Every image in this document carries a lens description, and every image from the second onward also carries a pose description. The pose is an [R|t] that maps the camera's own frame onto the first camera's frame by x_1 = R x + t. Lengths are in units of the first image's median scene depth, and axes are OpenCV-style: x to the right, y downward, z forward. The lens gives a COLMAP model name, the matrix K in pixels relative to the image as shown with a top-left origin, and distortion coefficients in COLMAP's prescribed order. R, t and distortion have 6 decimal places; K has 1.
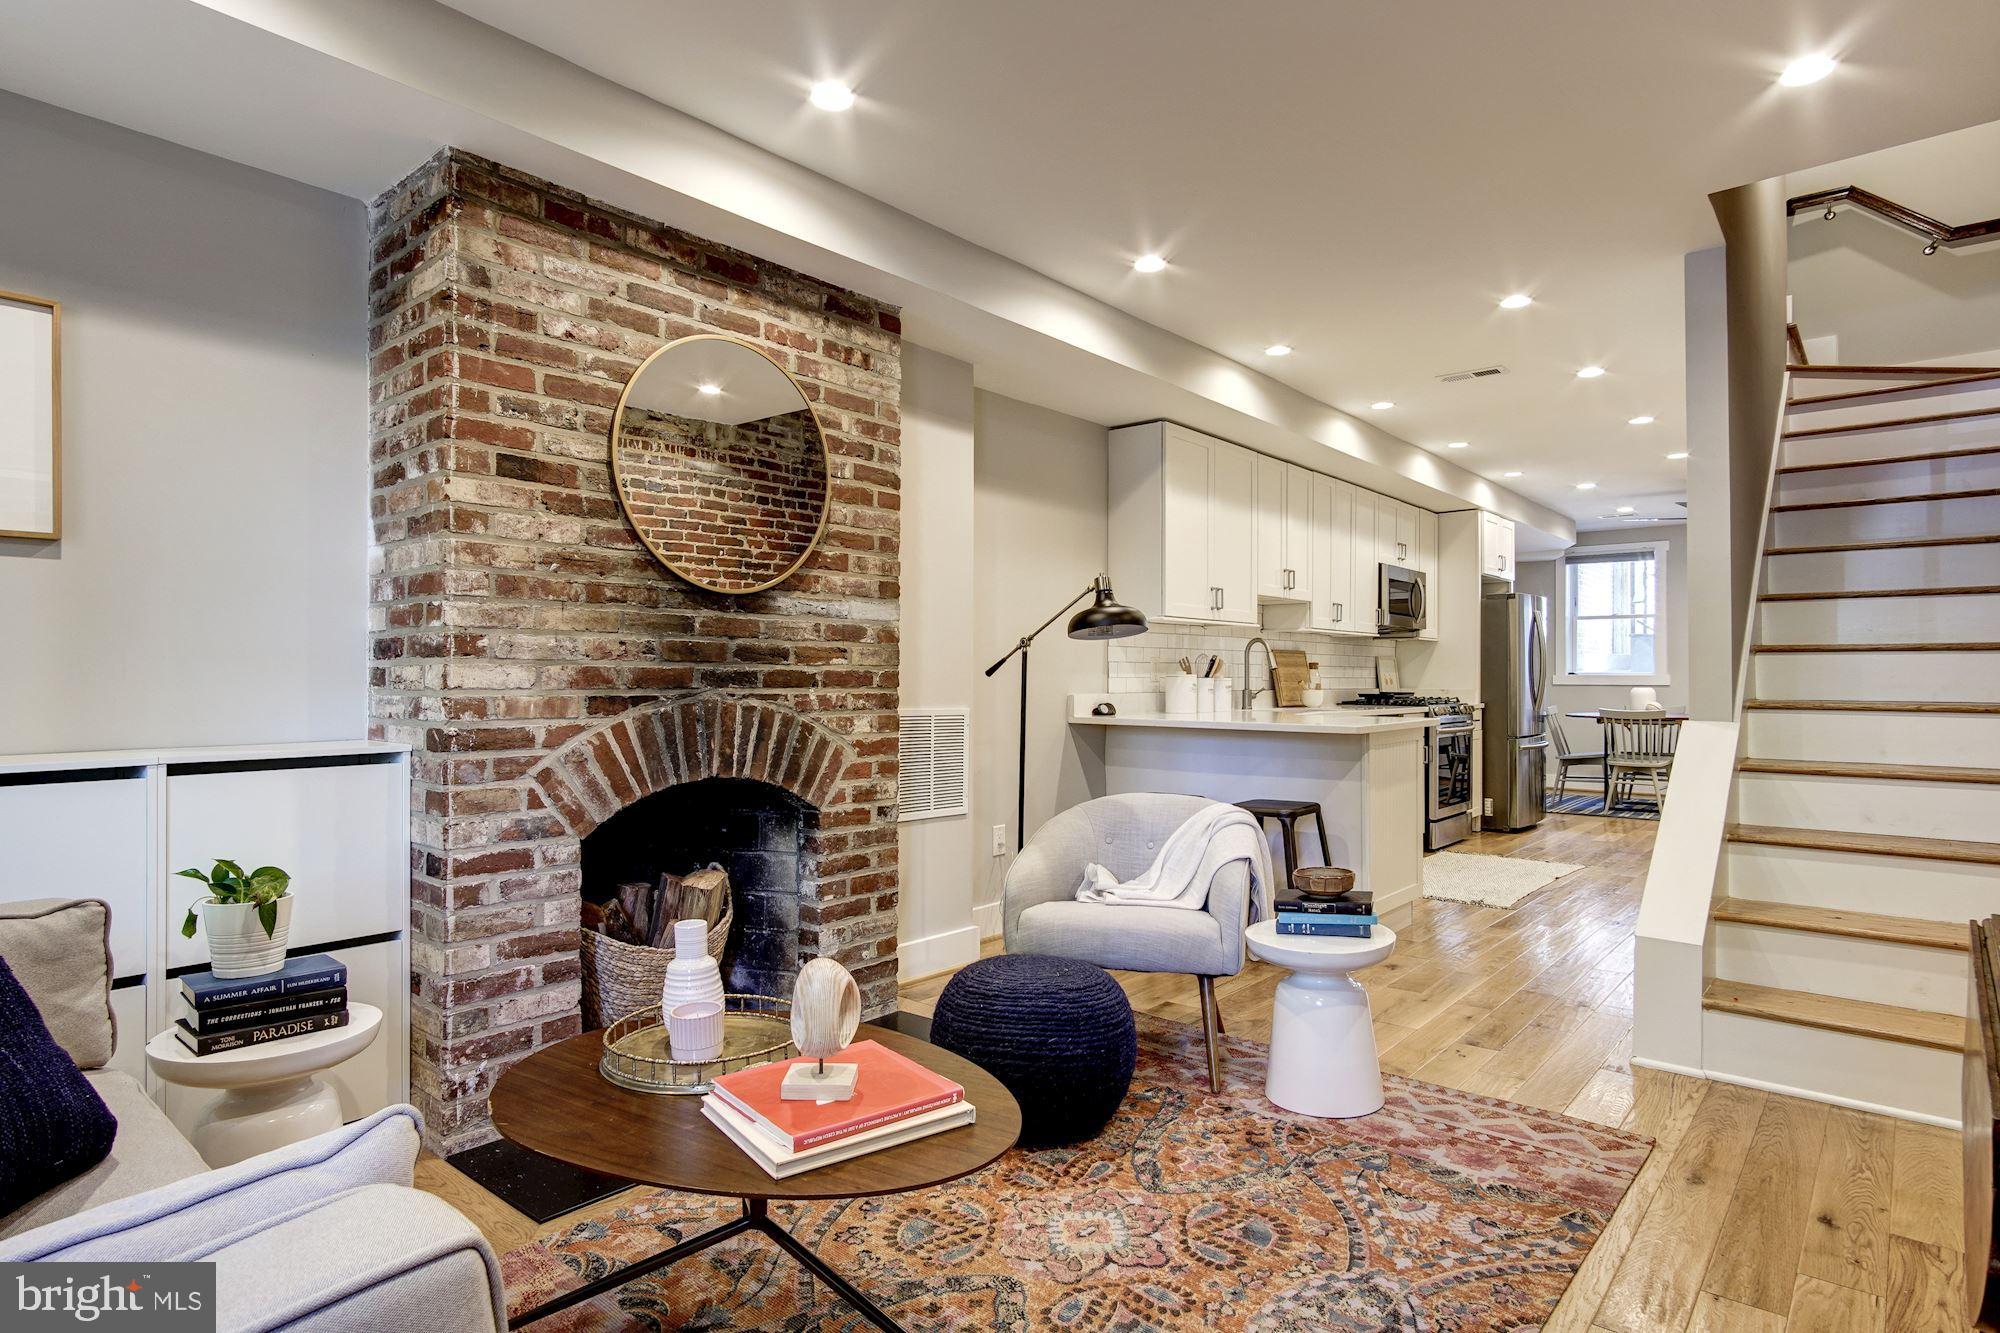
lens RADIAL K [[1075.3, 0, 1012.0], [0, 1075.3, 664.2], [0, 0, 1]] dist [-0.023759, 0.011541]
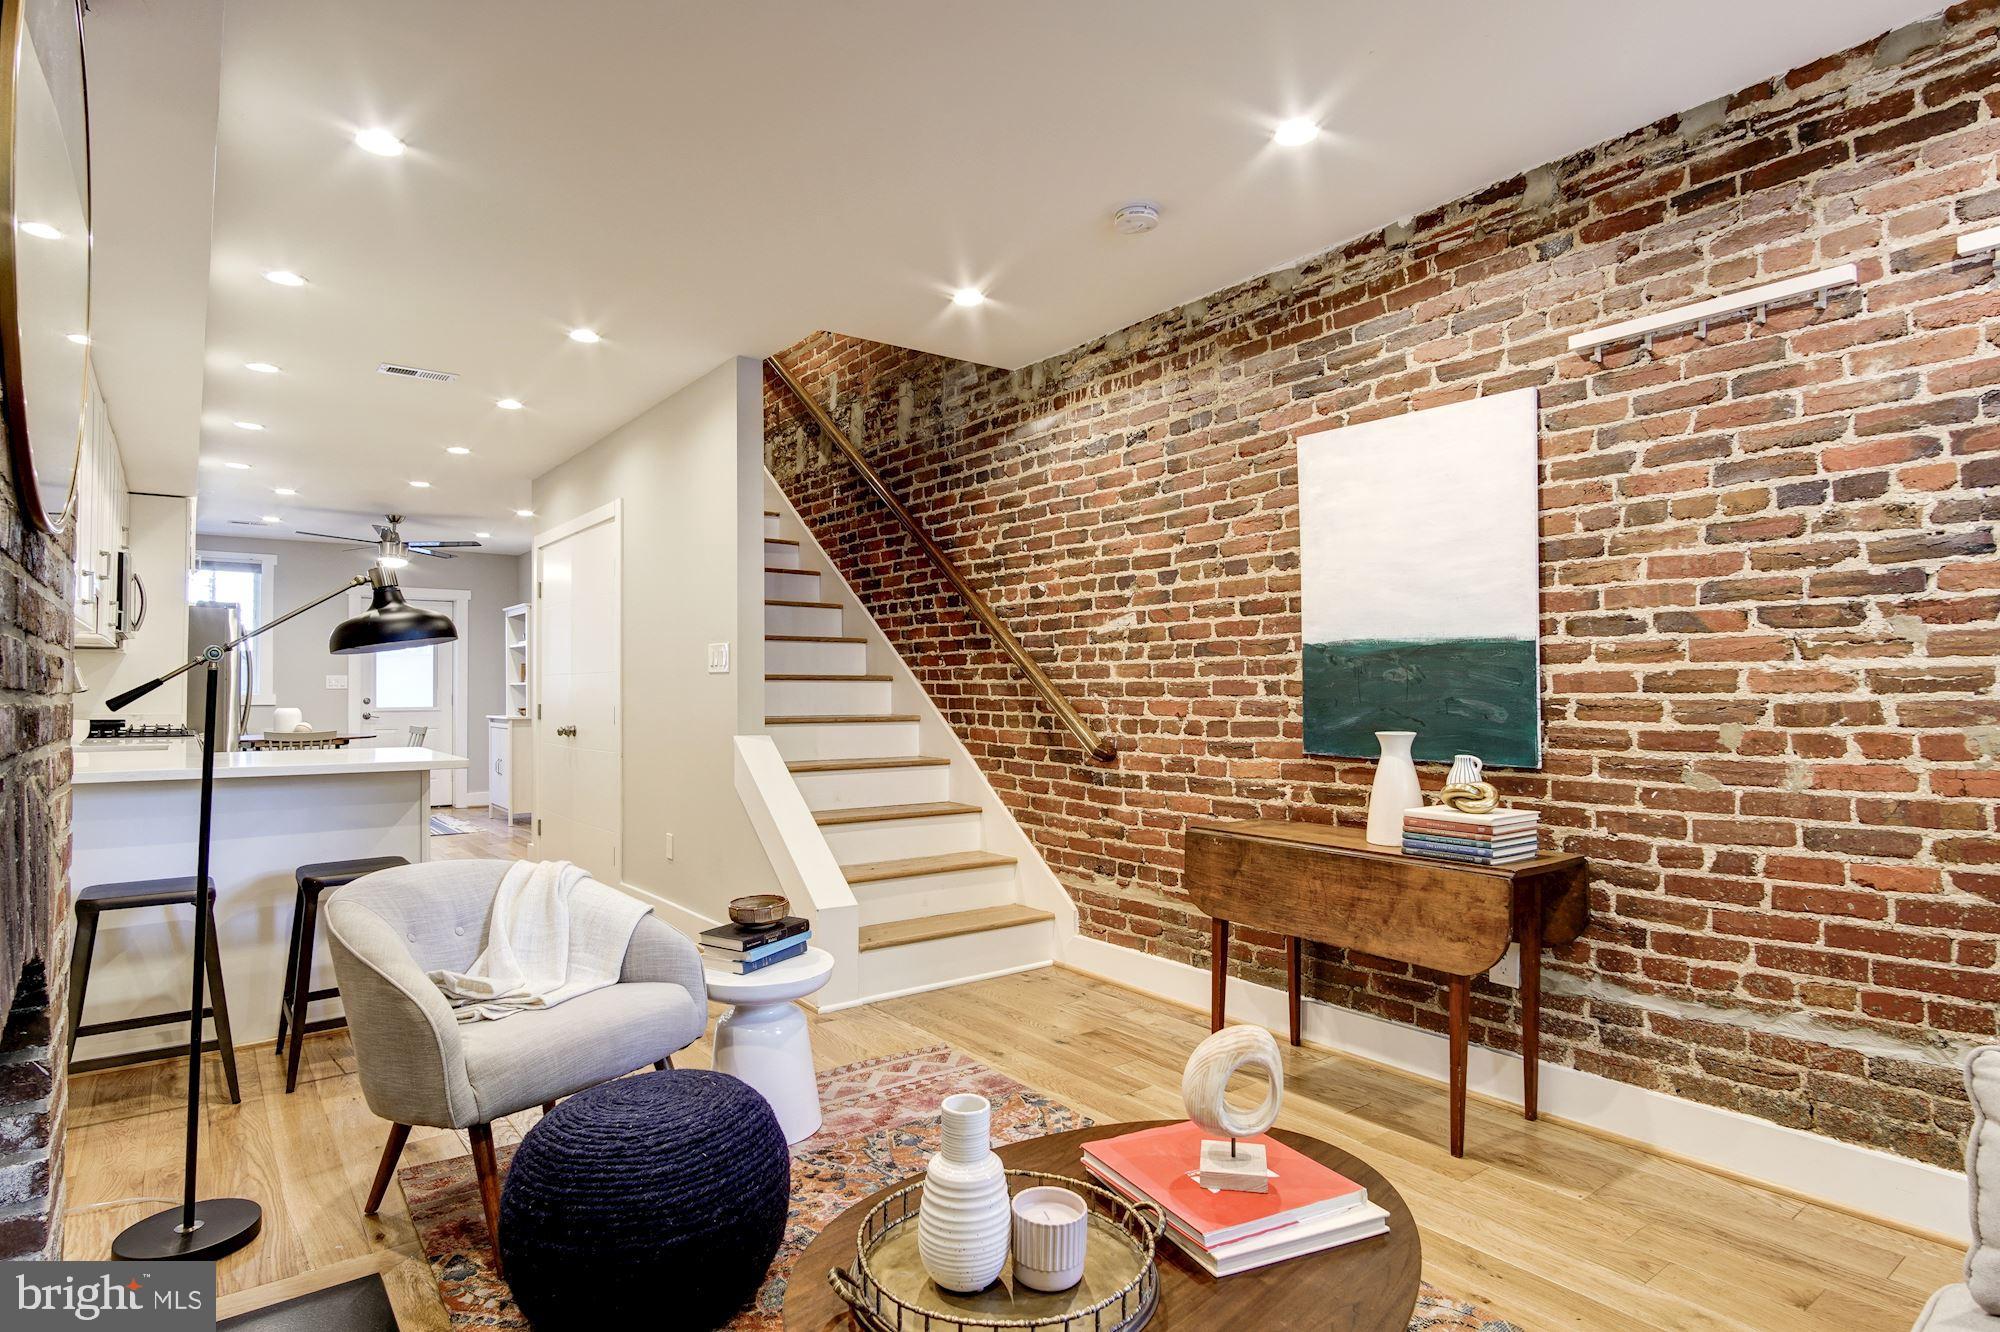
lens RADIAL K [[1075.3, 0, 983.5], [0, 1075.3, 667.2], [0, 0, 1]] dist [-0.023759, 0.011541]
pose [[0.226956, 0.015842, 0.973776, -0.637753], [-0.003888, 0.999874, -0.015360, -0.008131], [-0.973897, -0.000300, 0.226989, 0.576382]]
